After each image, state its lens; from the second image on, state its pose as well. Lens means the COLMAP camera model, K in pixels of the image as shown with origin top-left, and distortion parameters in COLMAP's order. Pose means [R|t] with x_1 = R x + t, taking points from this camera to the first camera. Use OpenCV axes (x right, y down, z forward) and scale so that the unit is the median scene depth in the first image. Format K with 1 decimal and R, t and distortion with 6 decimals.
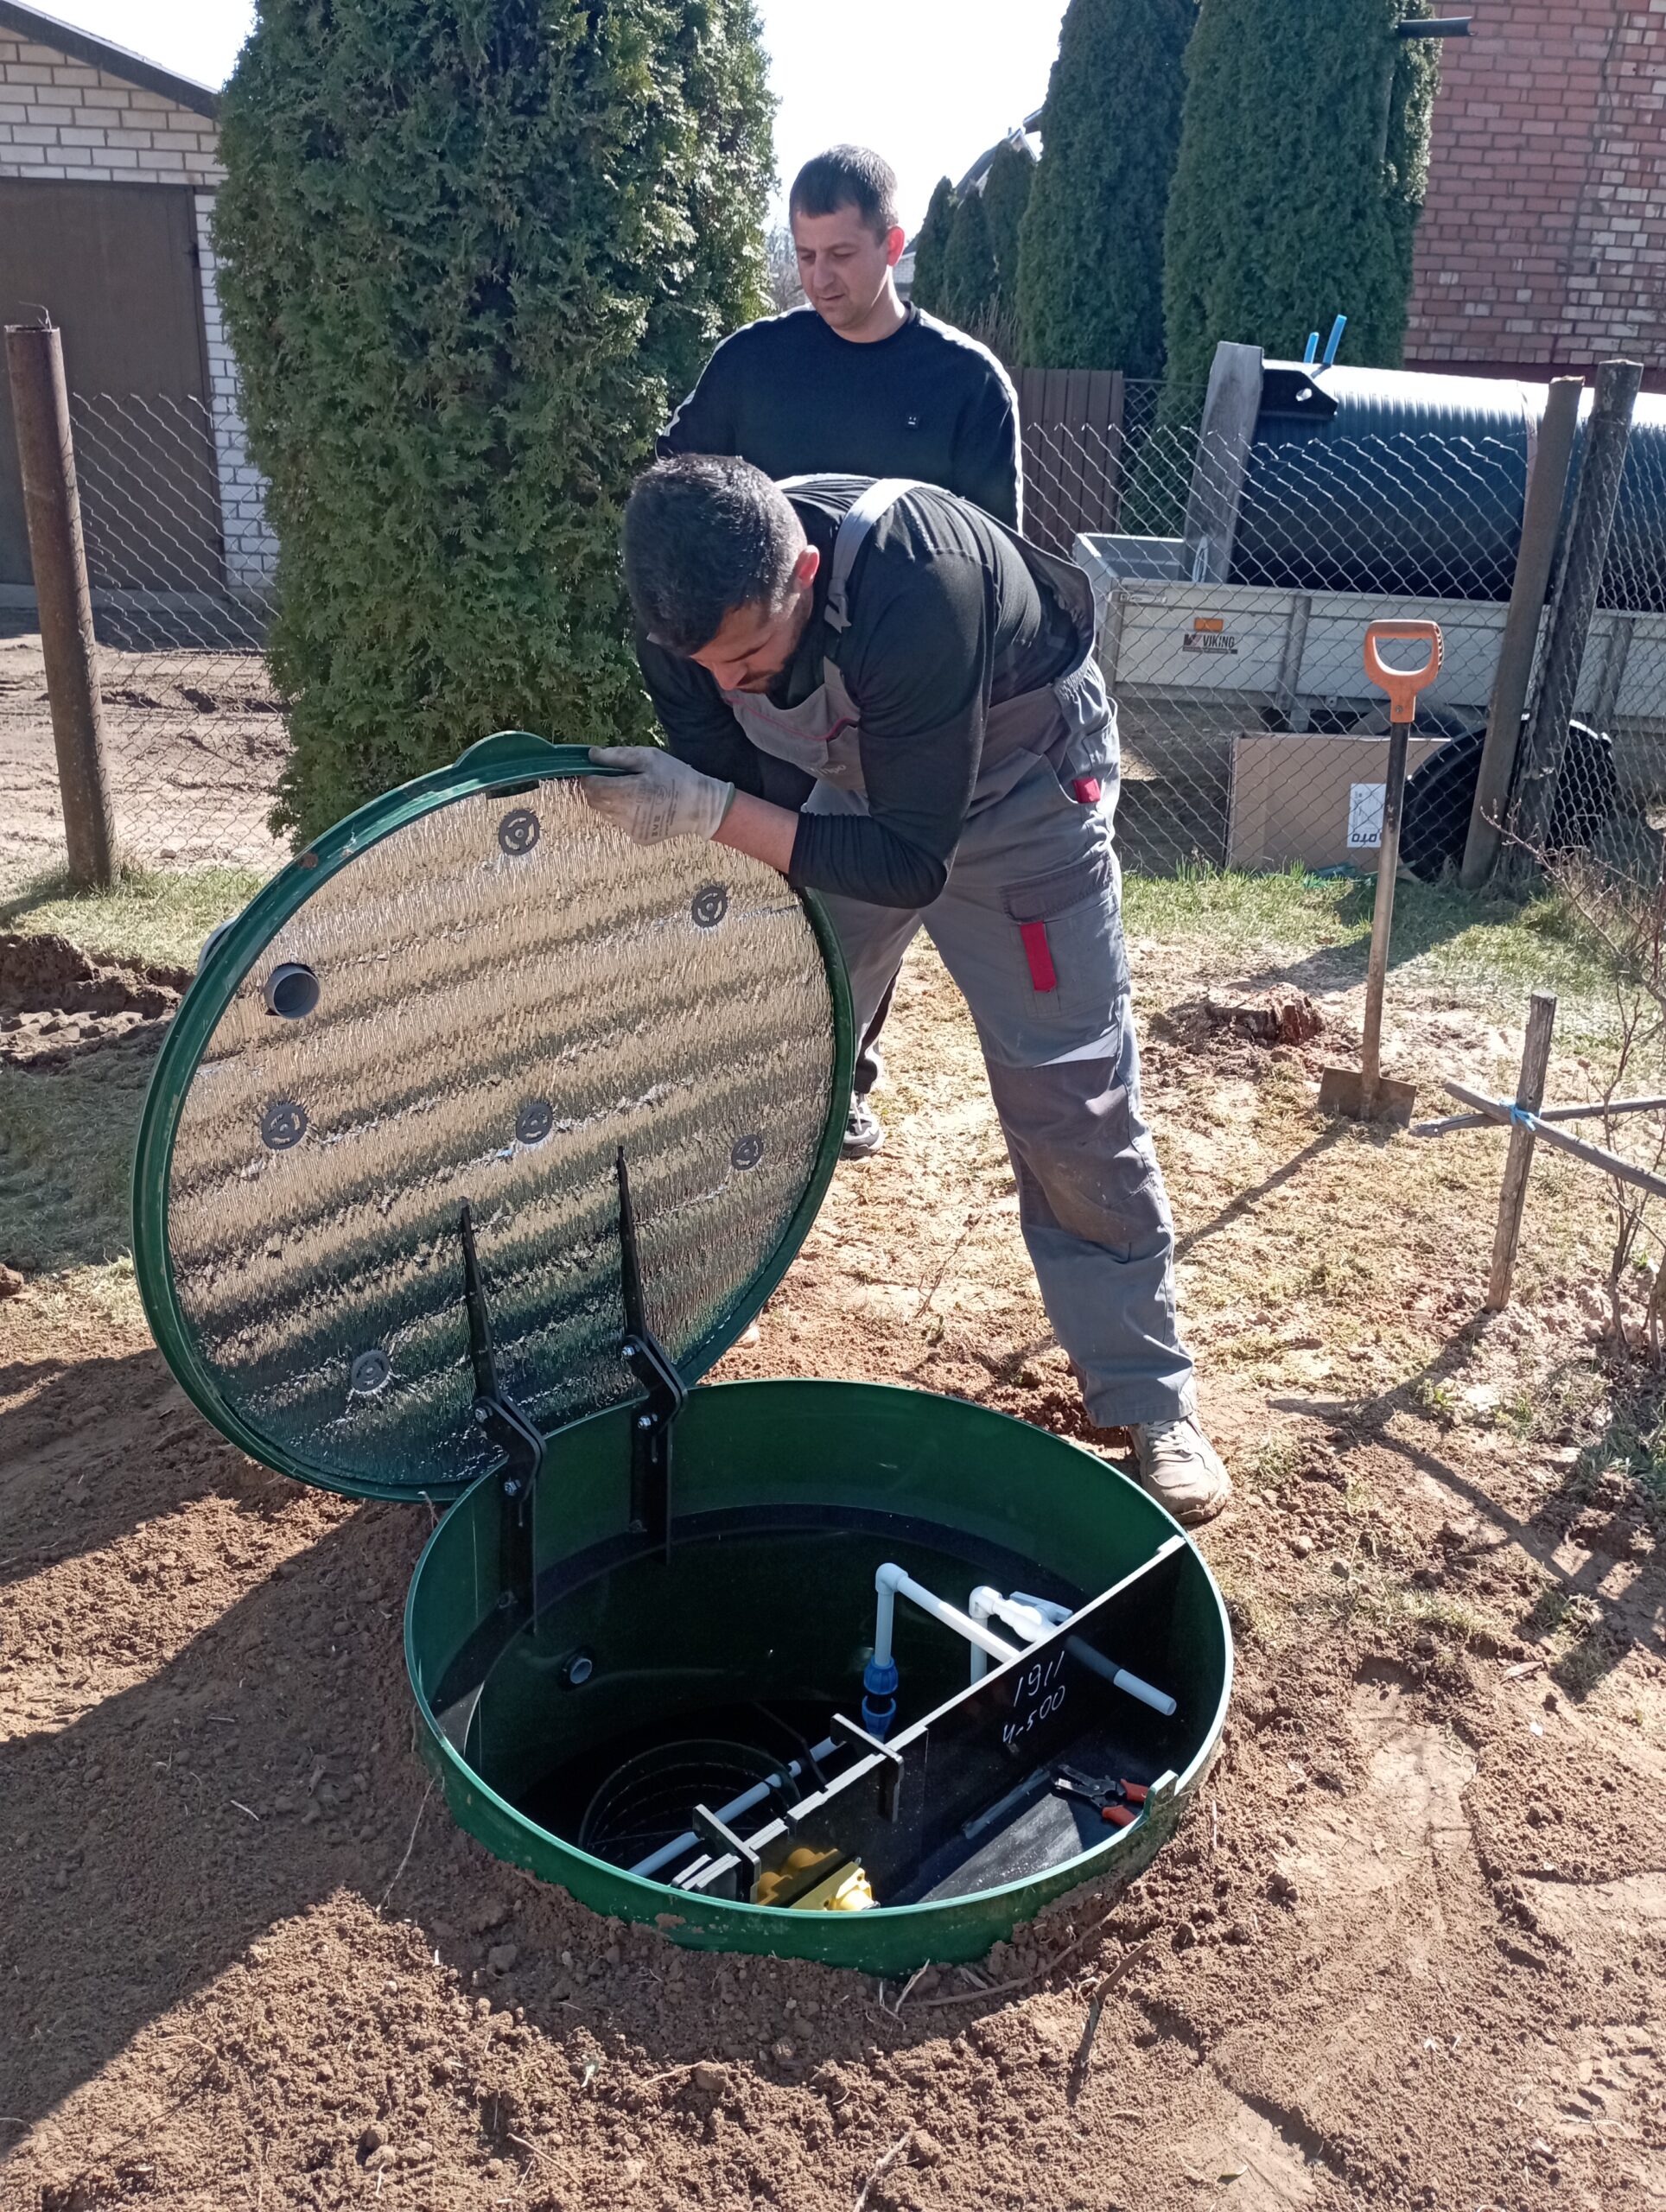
lens RADIAL K [[1795.4, 0, 847.1], [0, 1795.4, 1130.7], [0, 0, 1]] dist [0.095647, -0.113415]
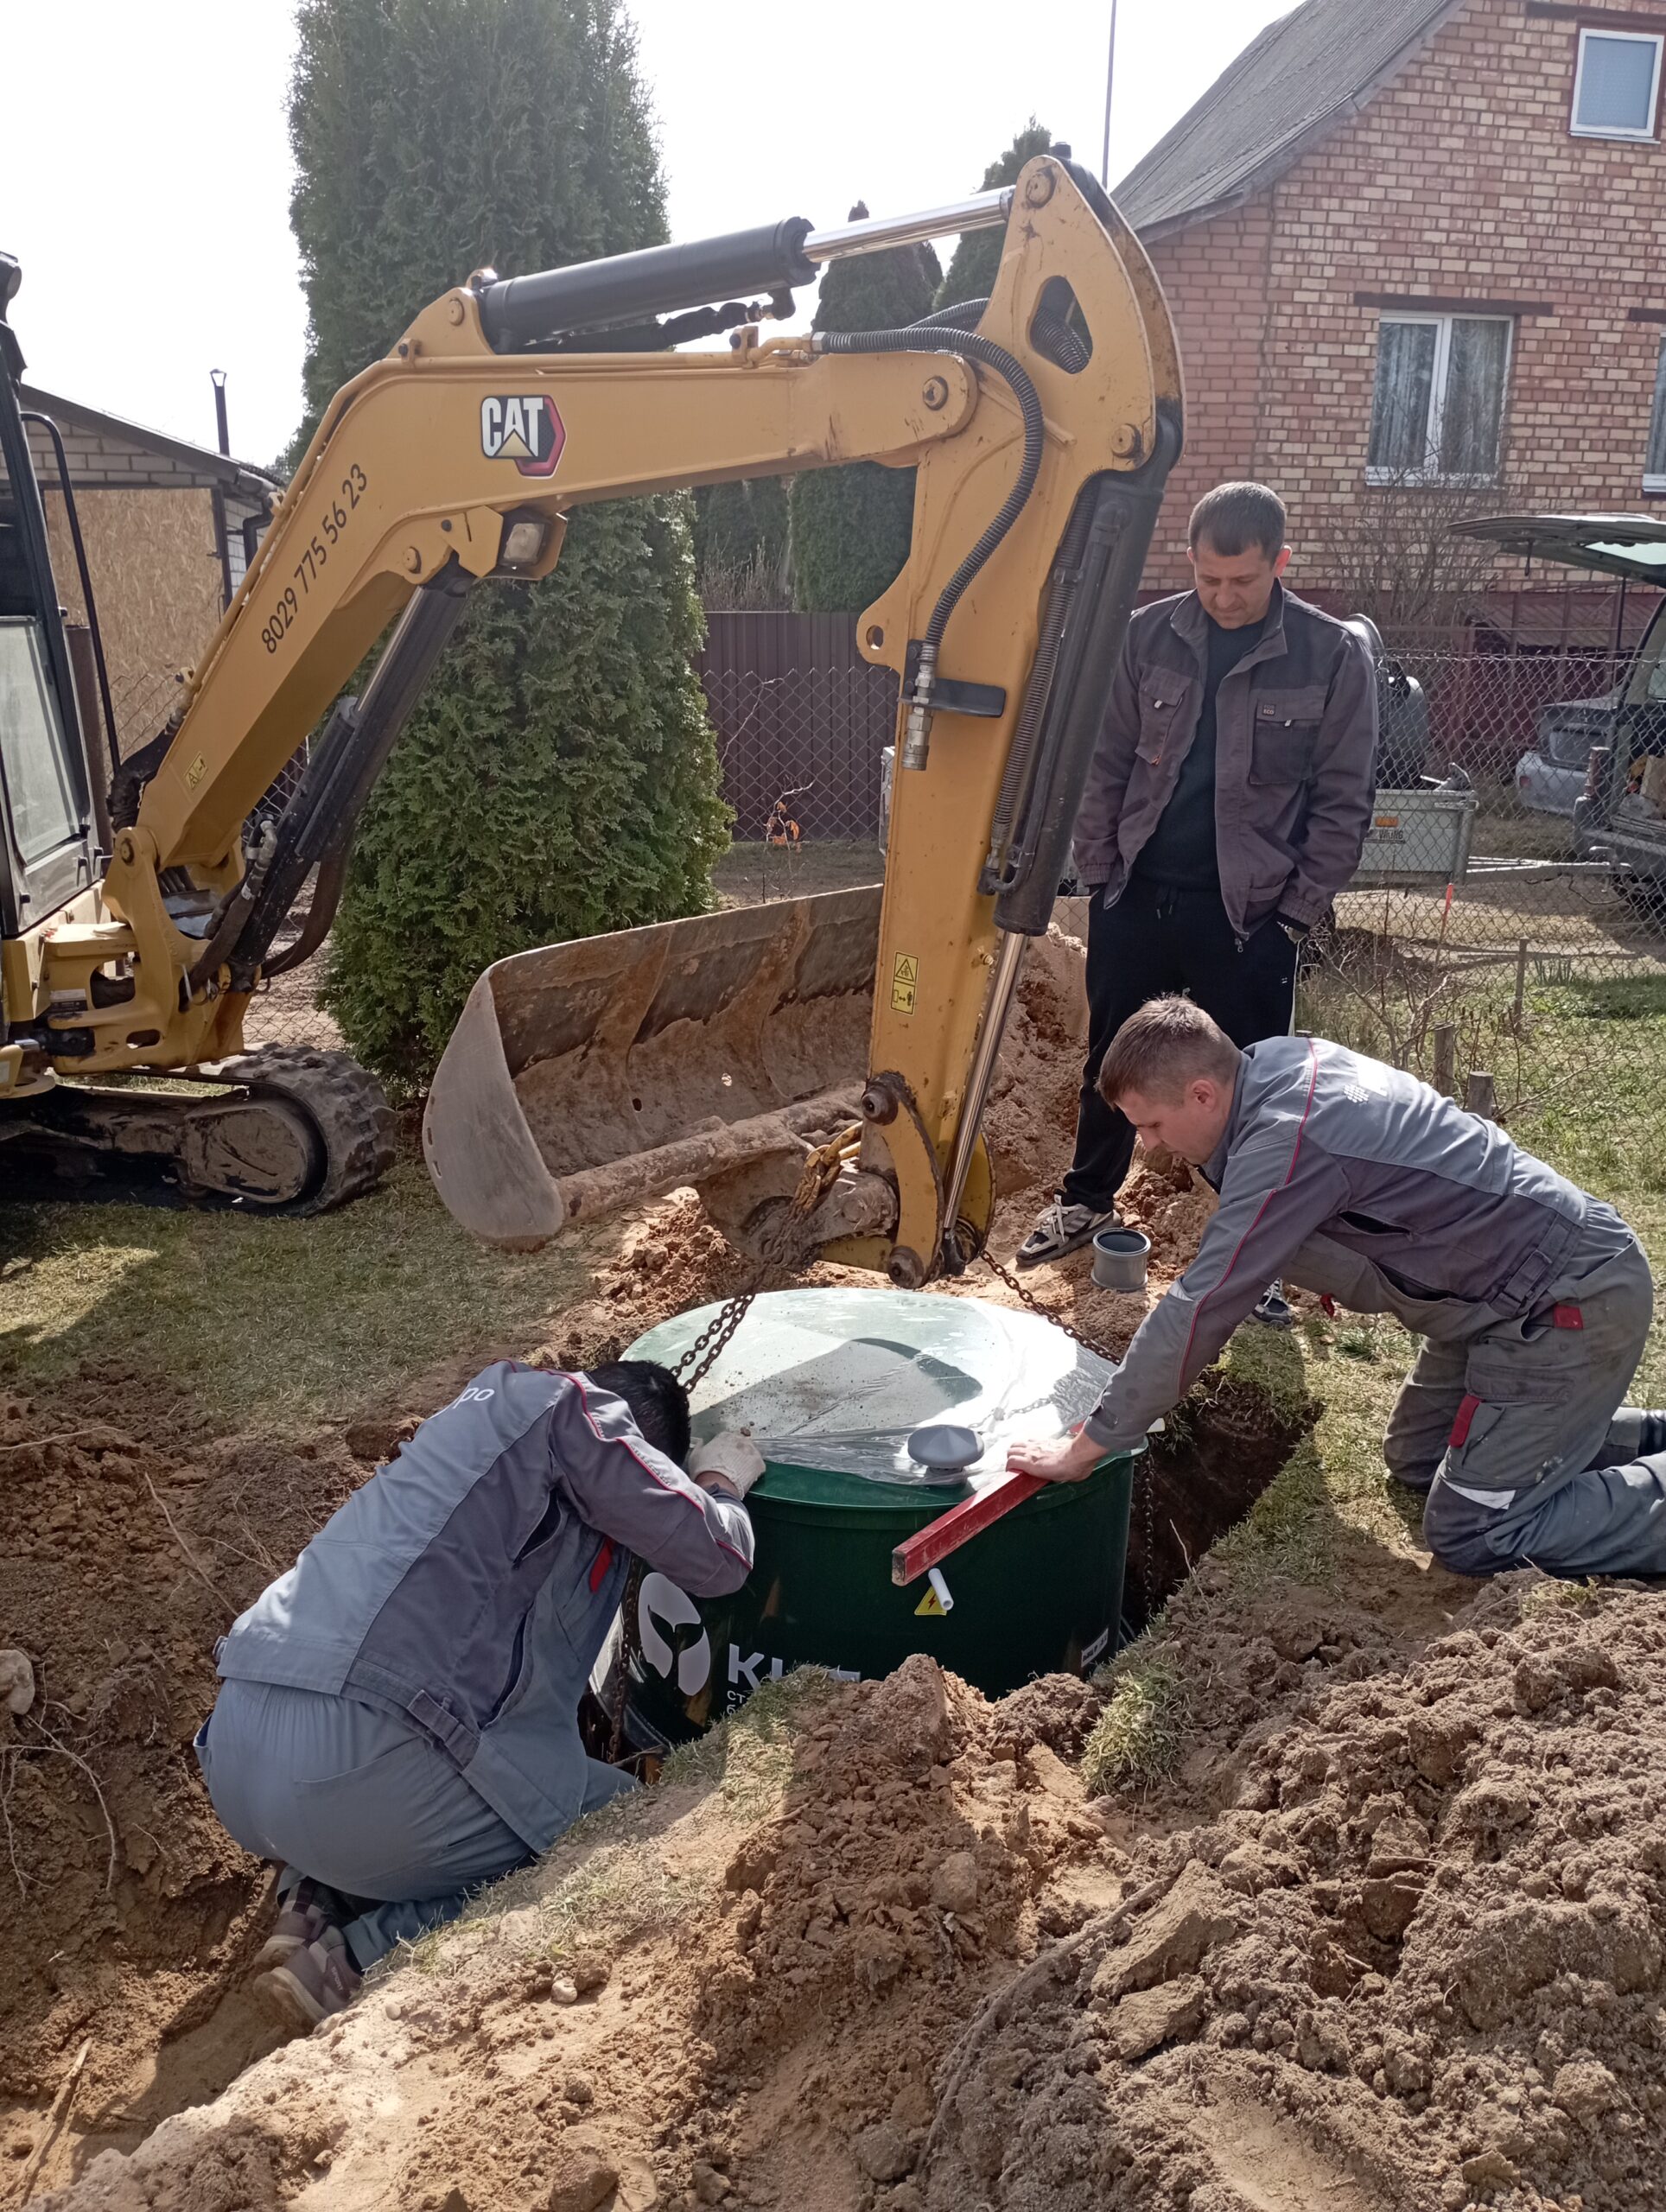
lens RADIAL K [[1789.2, 0, 843.7], [0, 1789.2, 1157.1], [0, 0, 1]] dist [0.055626, -0.077618]
pose [[0.990102, -0.075823, 0.118105, -0.070733], [0.086769, 0.992112, -0.090472, 0.051210], [-0.110314, 0.099824, 0.988871, -0.163369]]
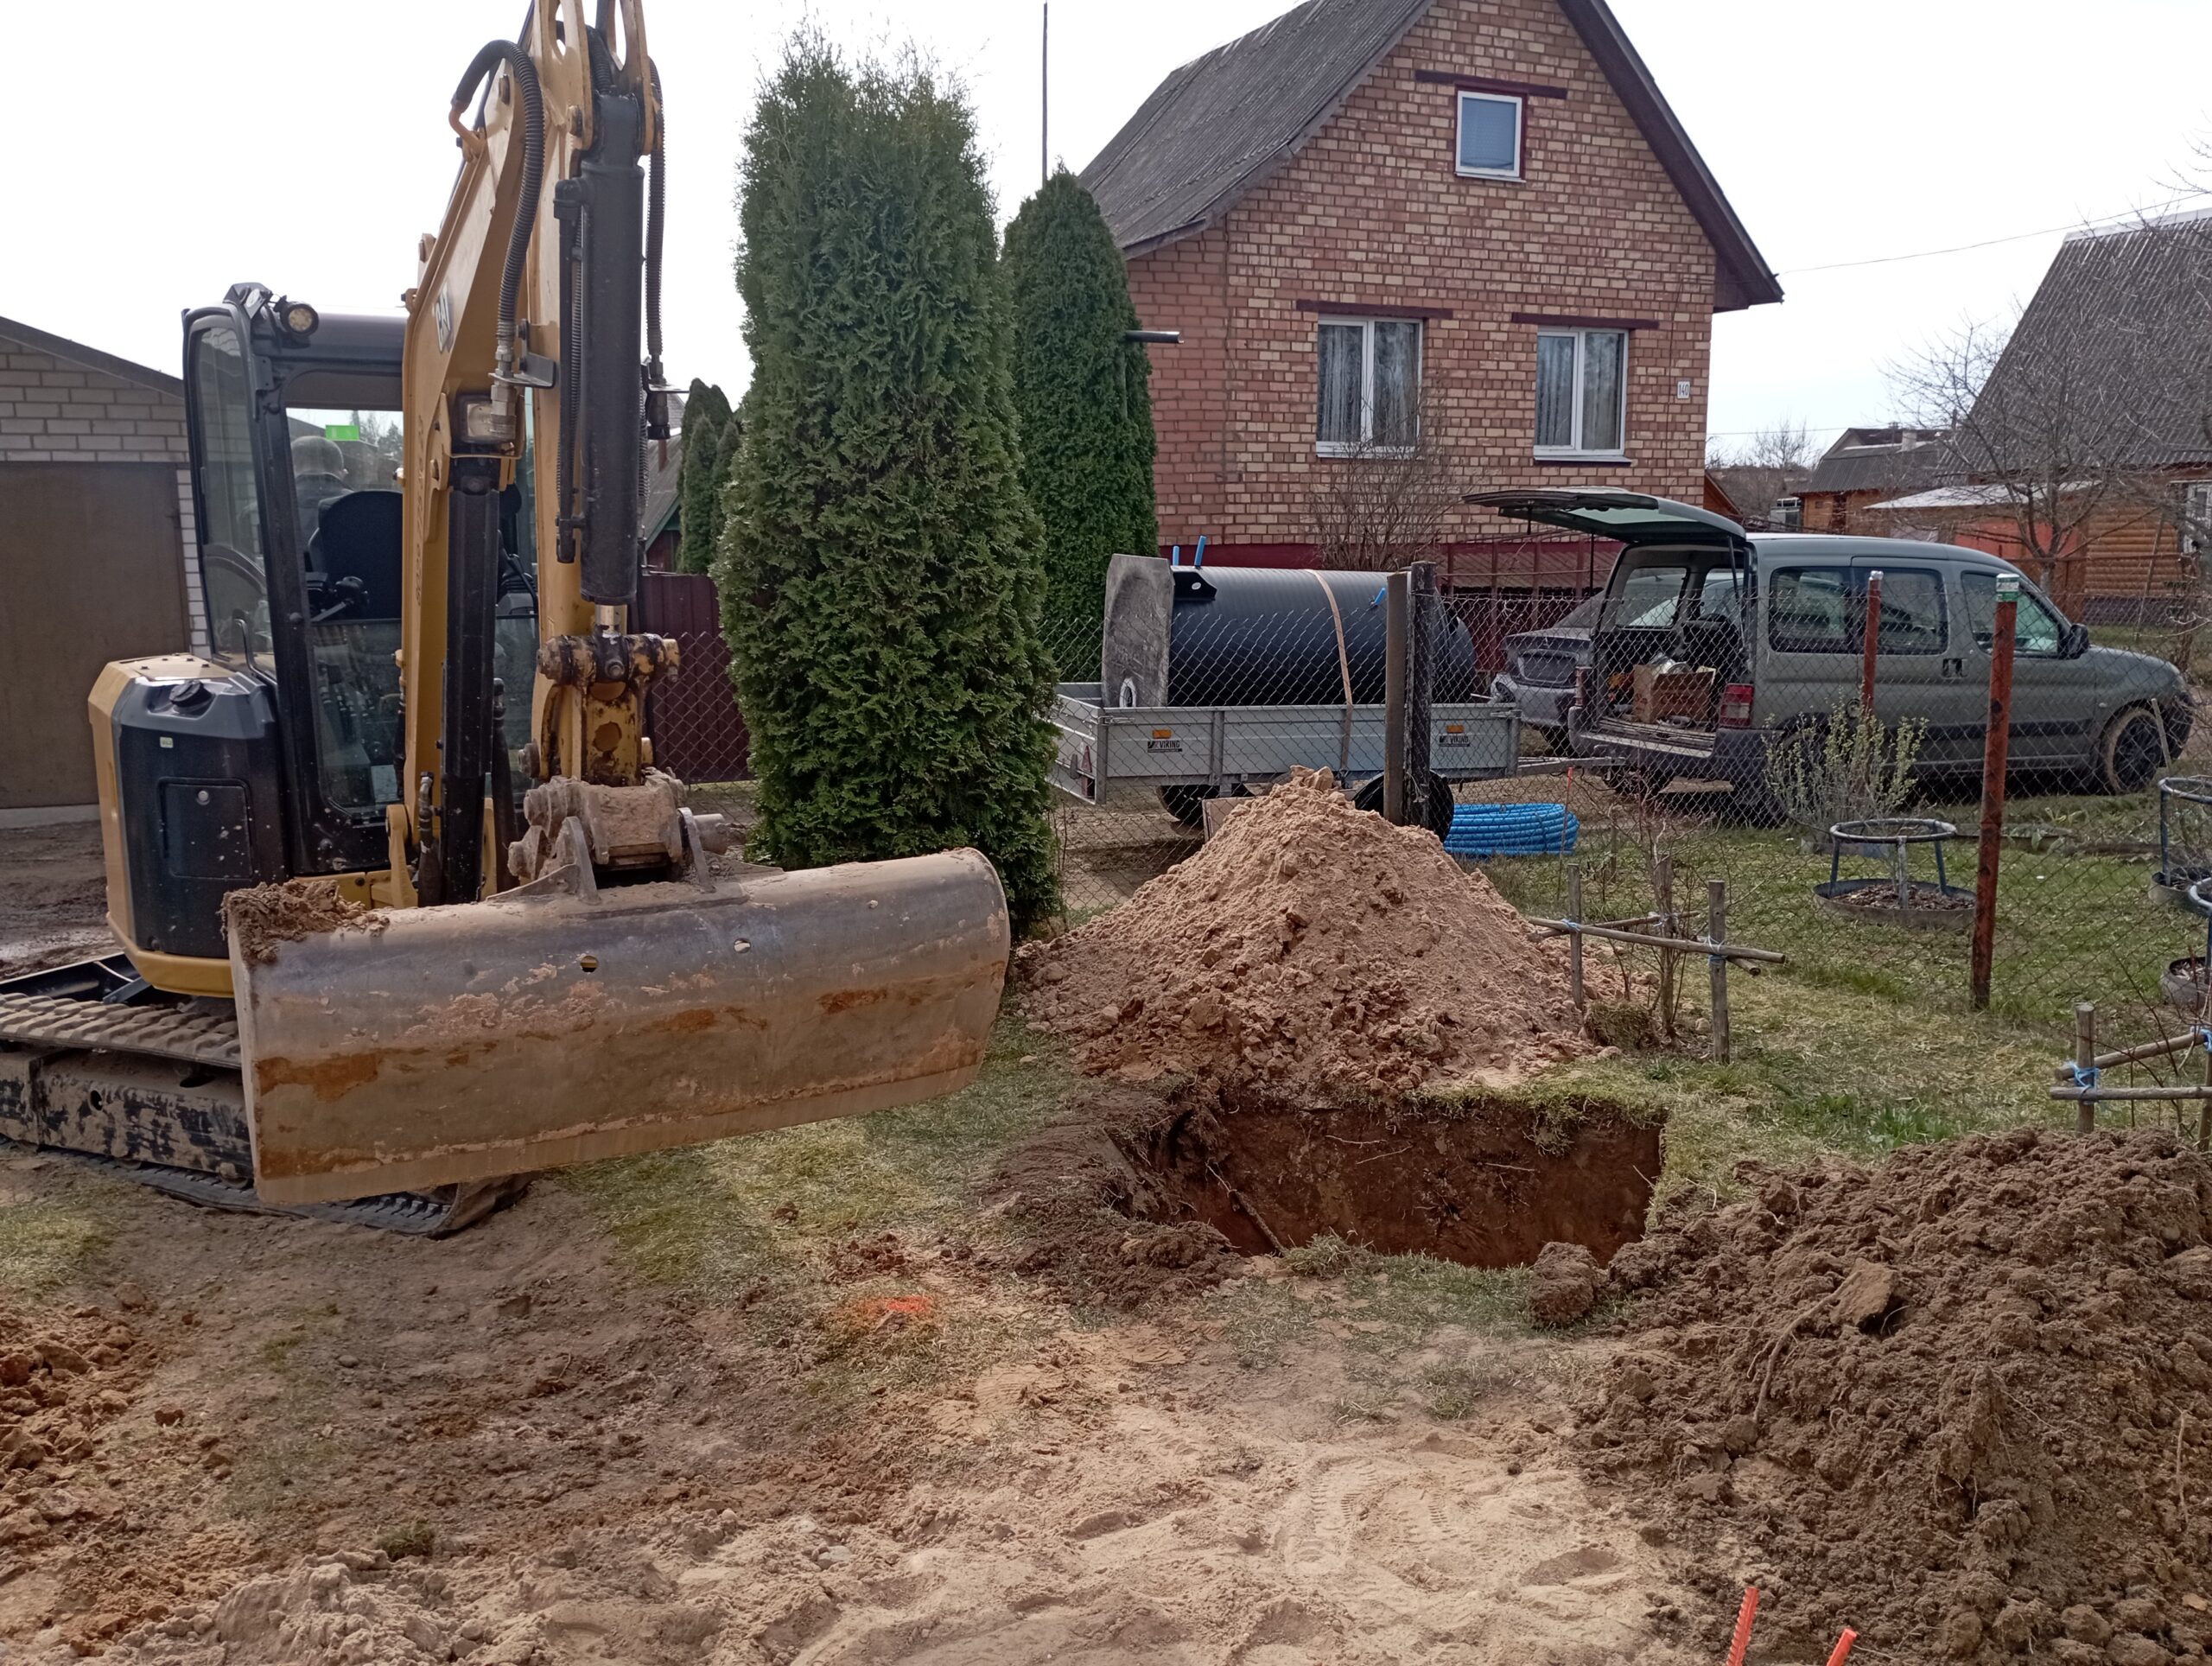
lens RADIAL K [[1798.7, 0, 1094.7], [0, 1798.7, 829.6], [0, 0, 1]] dist [0.085834, -0.076440]
pose [[0.941833, -0.100896, 0.320580, -0.324328], [0.174113, 0.962369, -0.208641, 0.087307], [-0.287465, 0.252322, 0.923957, -0.301561]]
